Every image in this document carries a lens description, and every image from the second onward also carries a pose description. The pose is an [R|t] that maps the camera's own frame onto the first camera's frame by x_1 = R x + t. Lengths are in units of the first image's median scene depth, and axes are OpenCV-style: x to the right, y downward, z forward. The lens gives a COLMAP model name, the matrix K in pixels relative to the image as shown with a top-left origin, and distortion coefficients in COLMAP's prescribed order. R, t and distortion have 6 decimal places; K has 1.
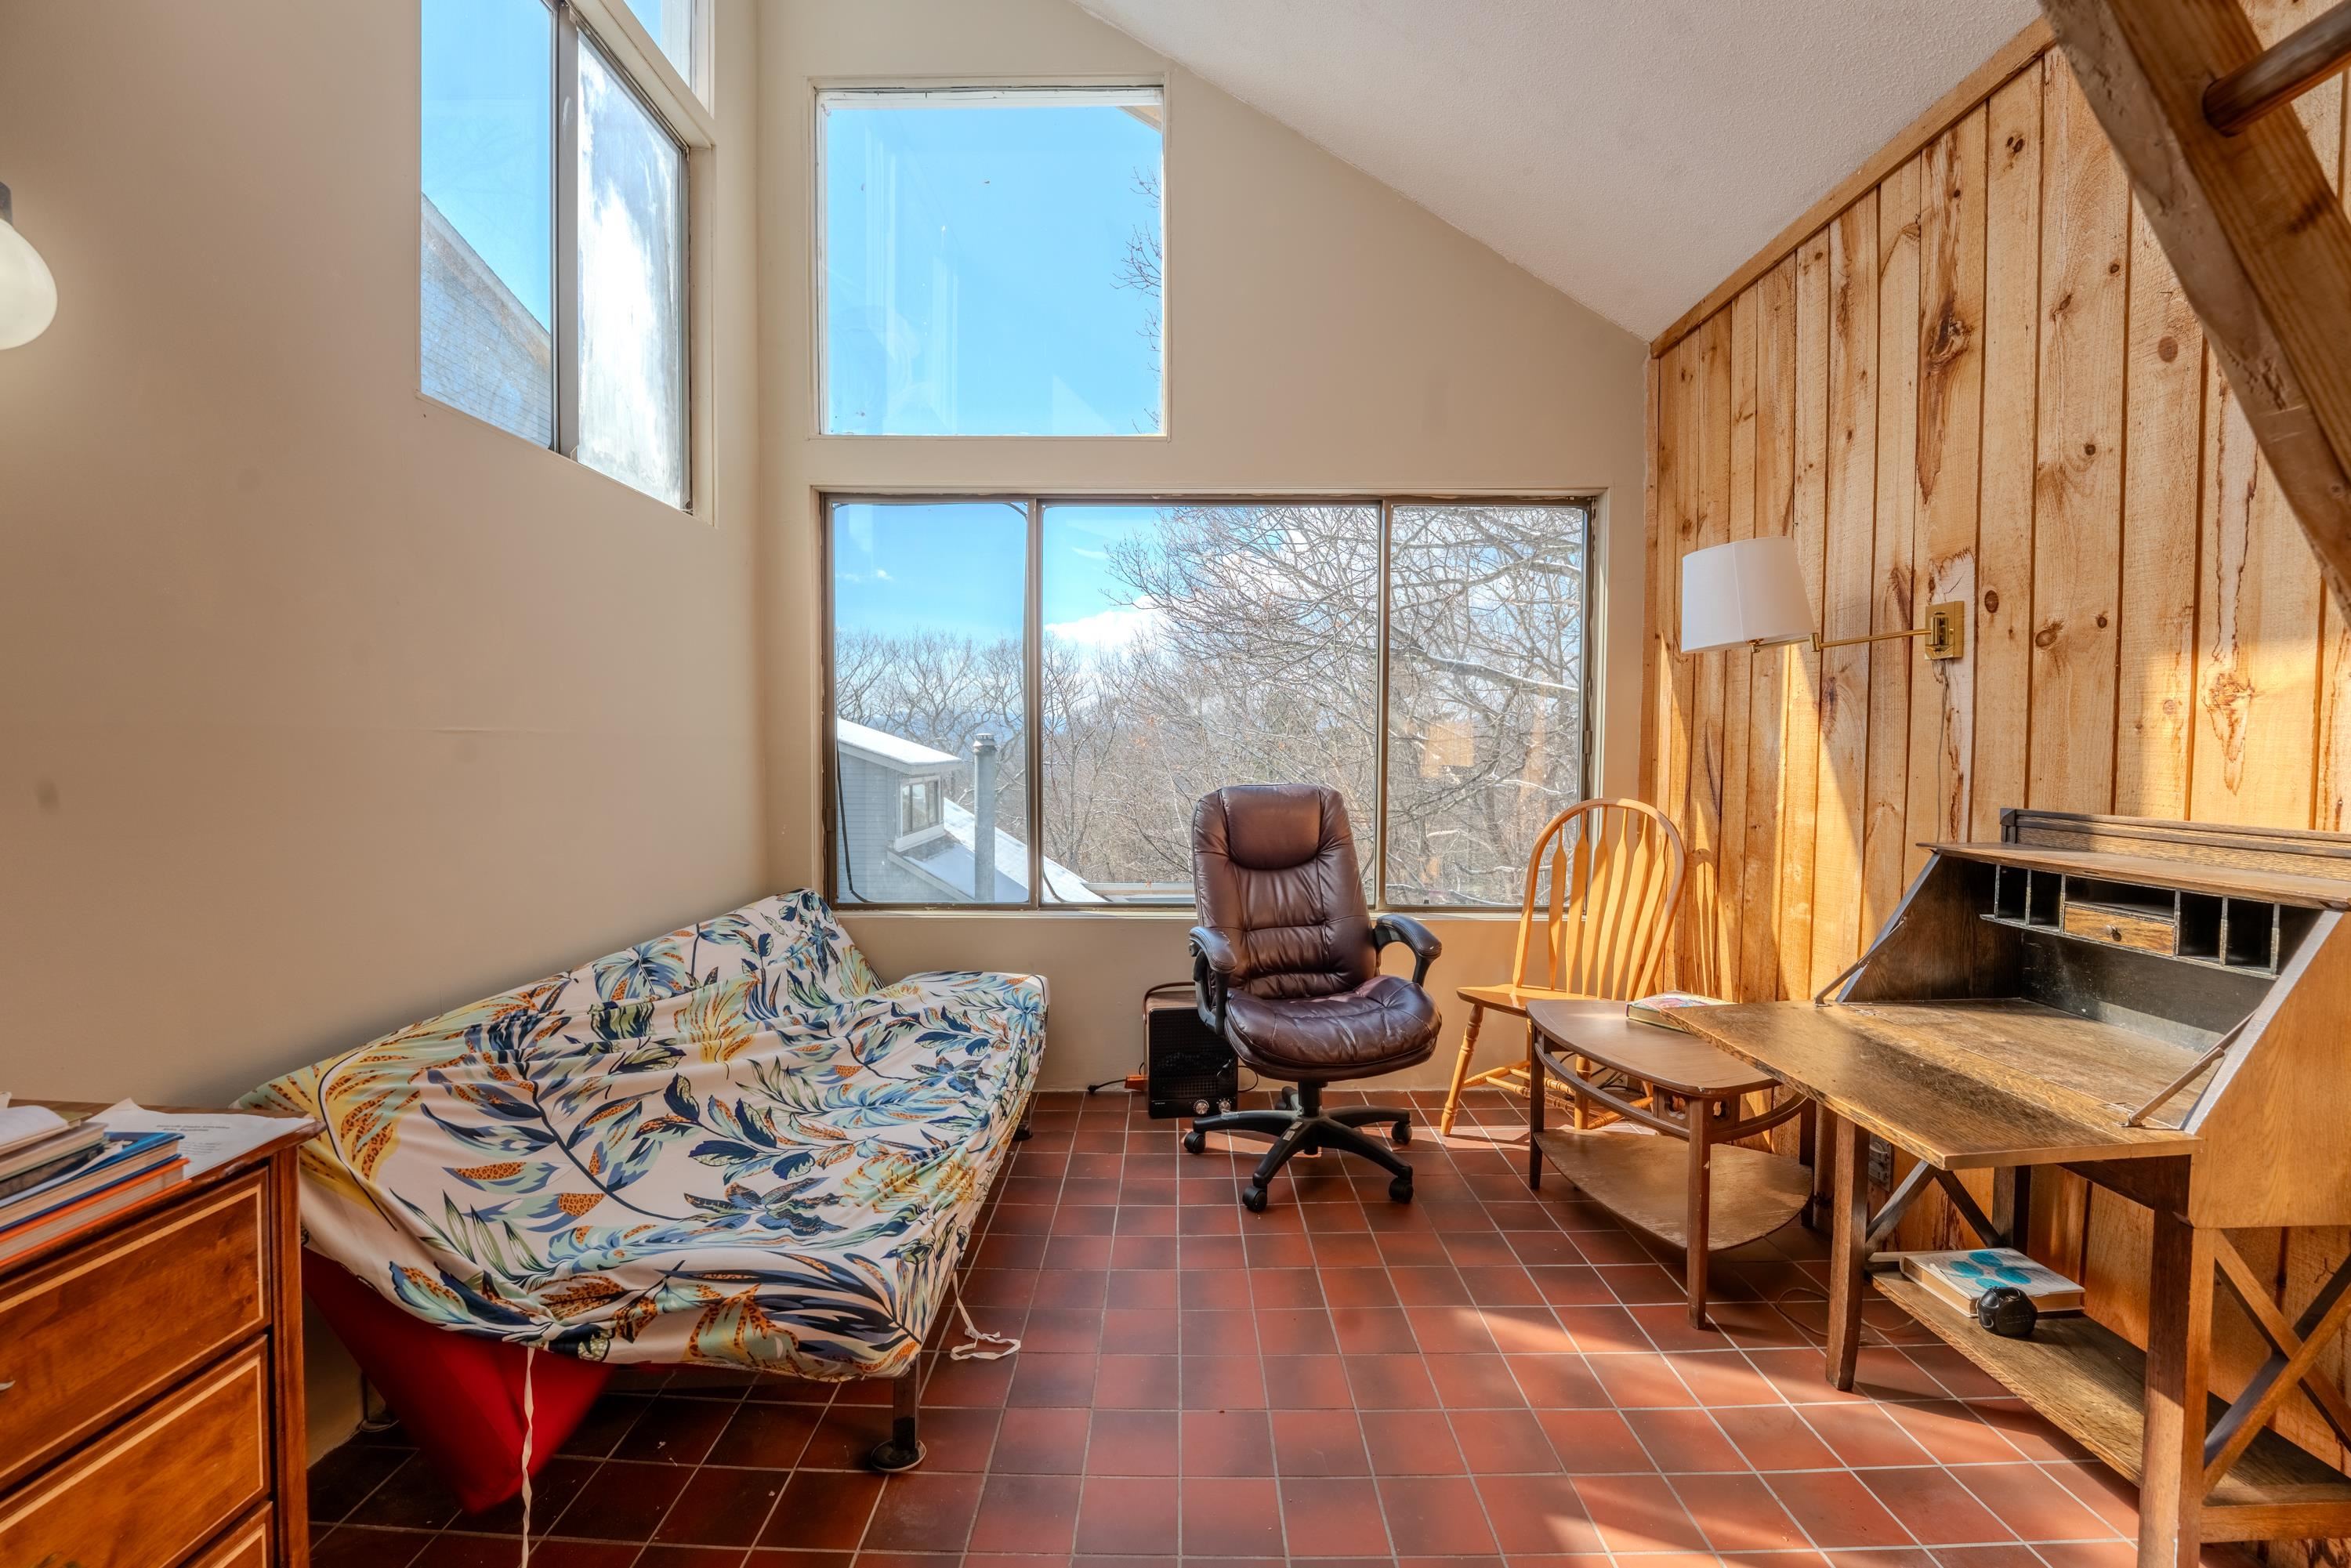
lens RADIAL K [[957.0, 0, 1171.7], [0, 957.0, 788.7], [0, 0, 1]] dist [-0.029437, 0.003314]
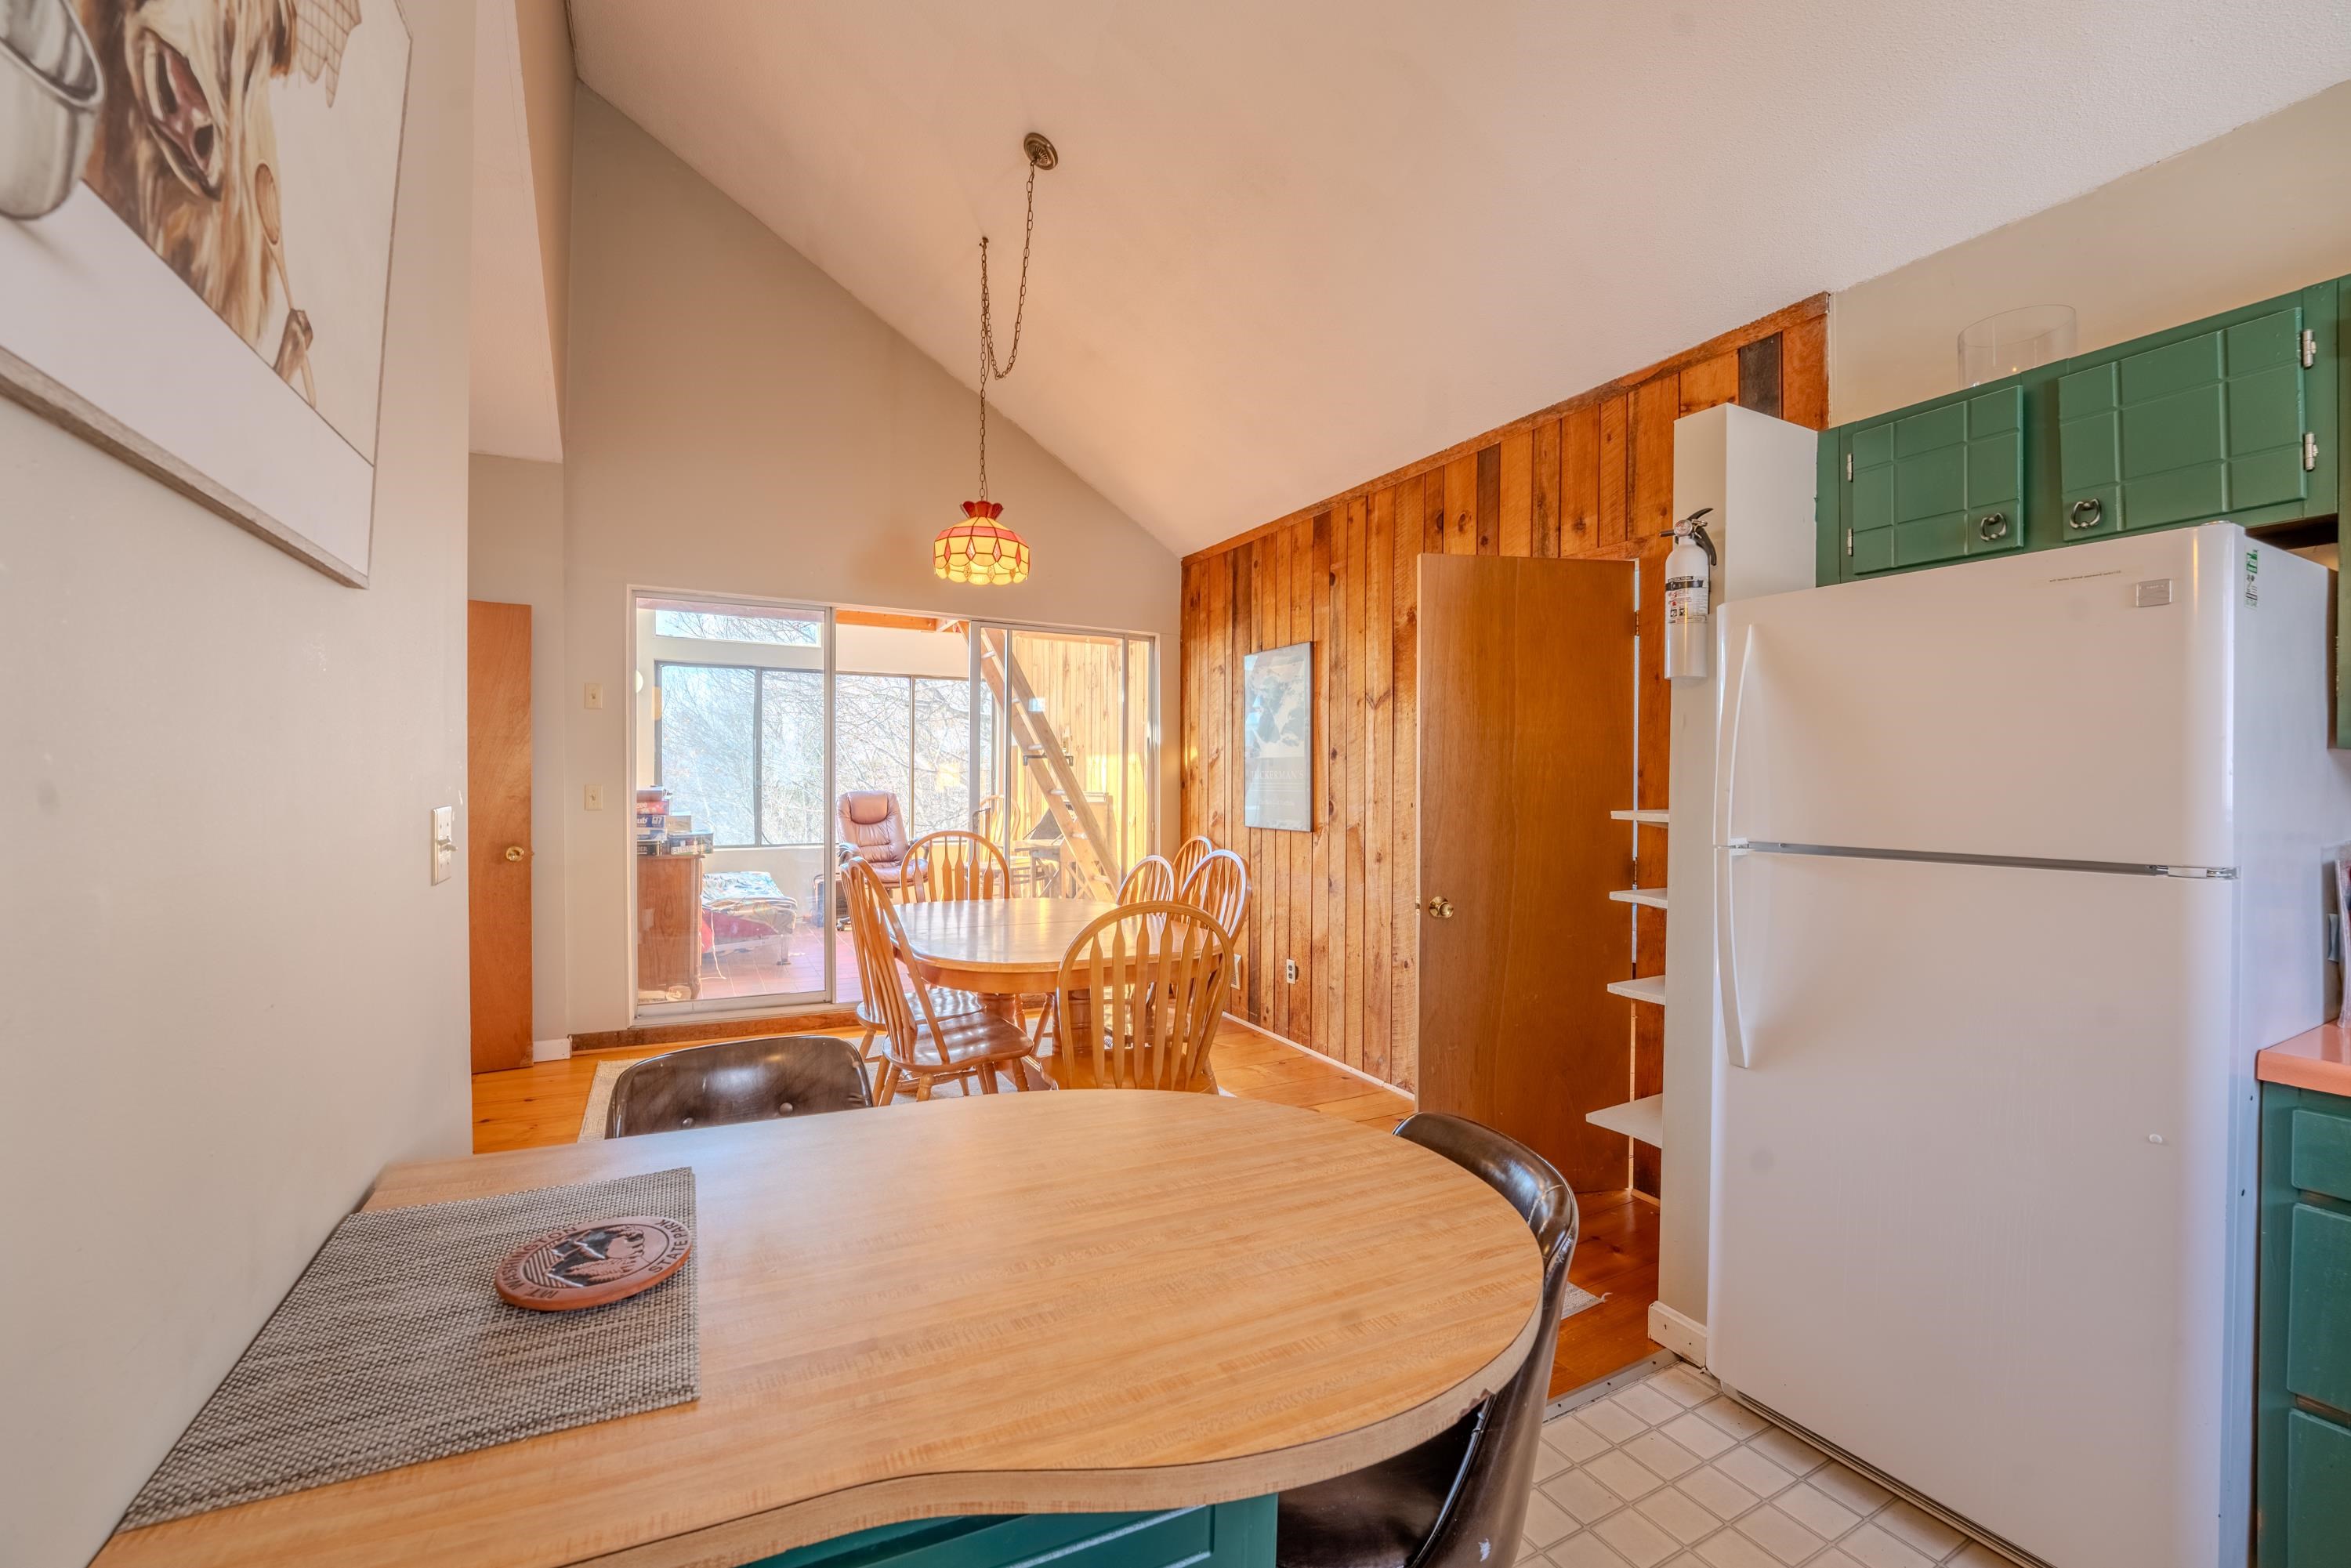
lens RADIAL K [[957.0, 0, 1169.4], [0, 957.0, 777.5], [0, 0, 1]] dist [-0.029437, 0.003314]
pose [[0.888655, -0.000012, 0.458577, -0.526896], [0.019760, 0.999072, -0.038266, 0.111319], [-0.458151, 0.043067, 0.887830, -2.468299]]
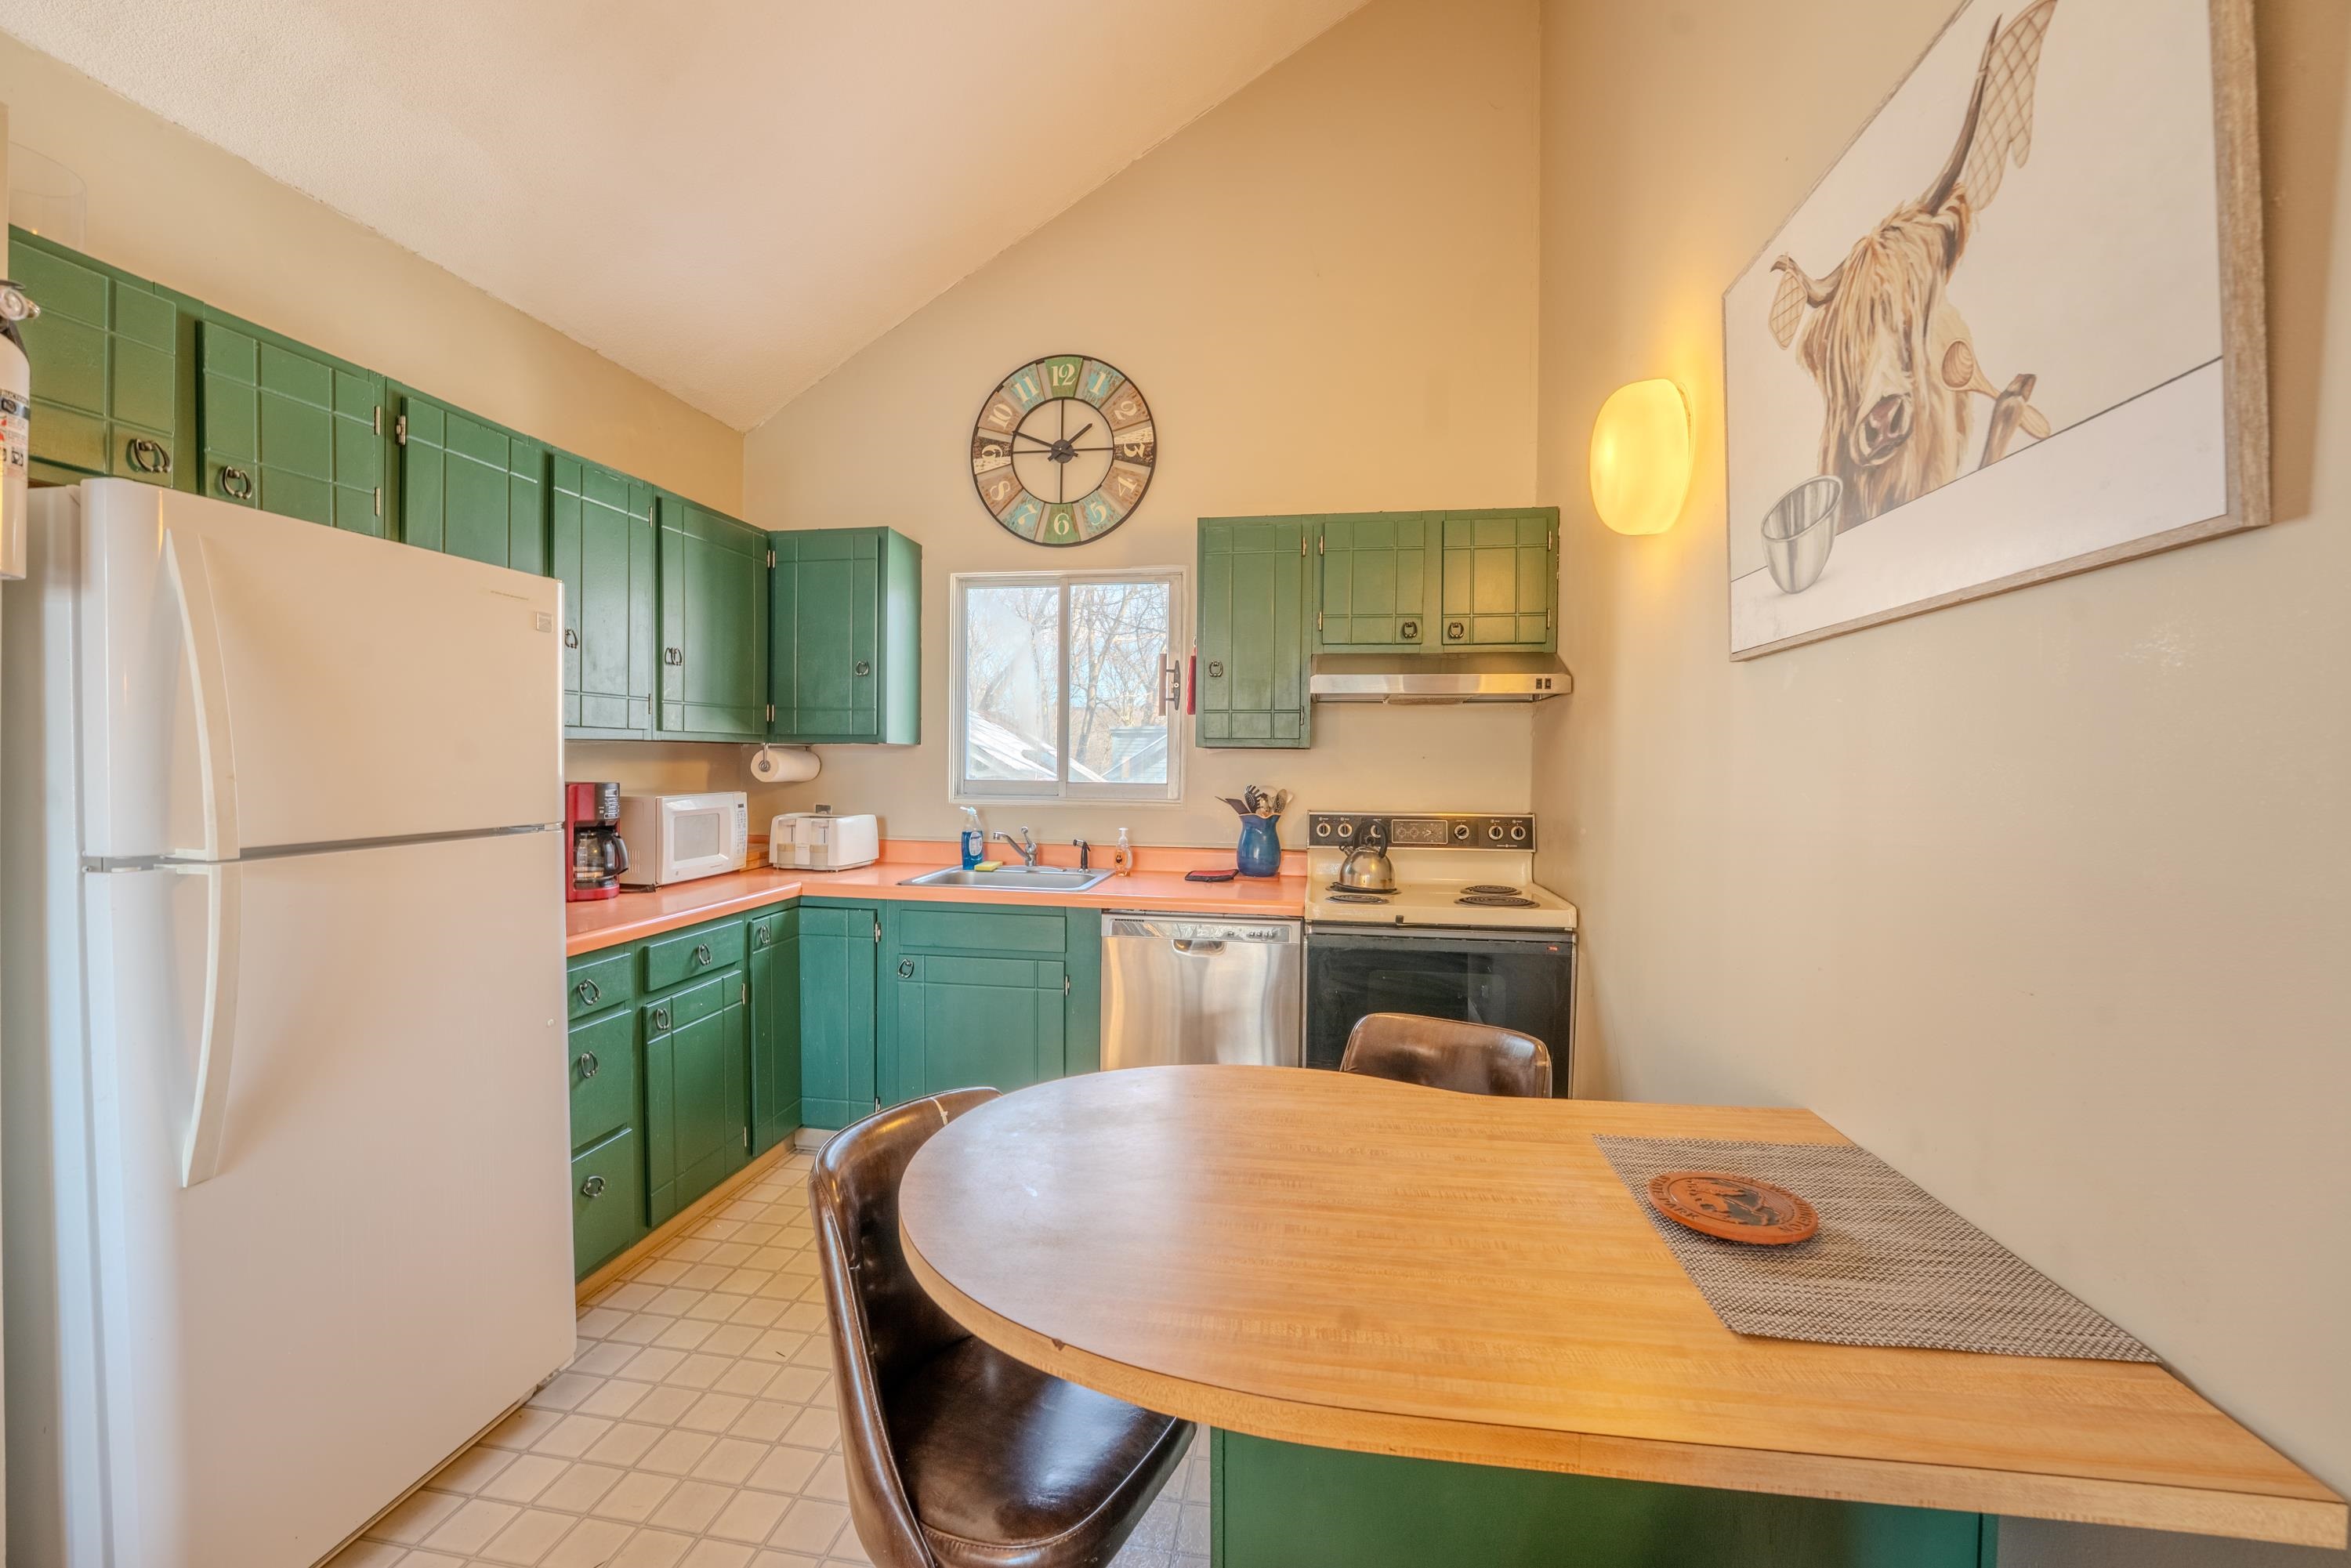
lens RADIAL K [[957.0, 0, 1176.1], [0, 957.0, 785.6], [0, 0, 1]] dist [-0.029437, 0.003314]
pose [[-0.988222, -0.017408, 0.152033, -0.338589], [-0.006650, 0.997455, 0.070983, 0.055280], [-0.152882, 0.069136, -0.985823, -1.396922]]
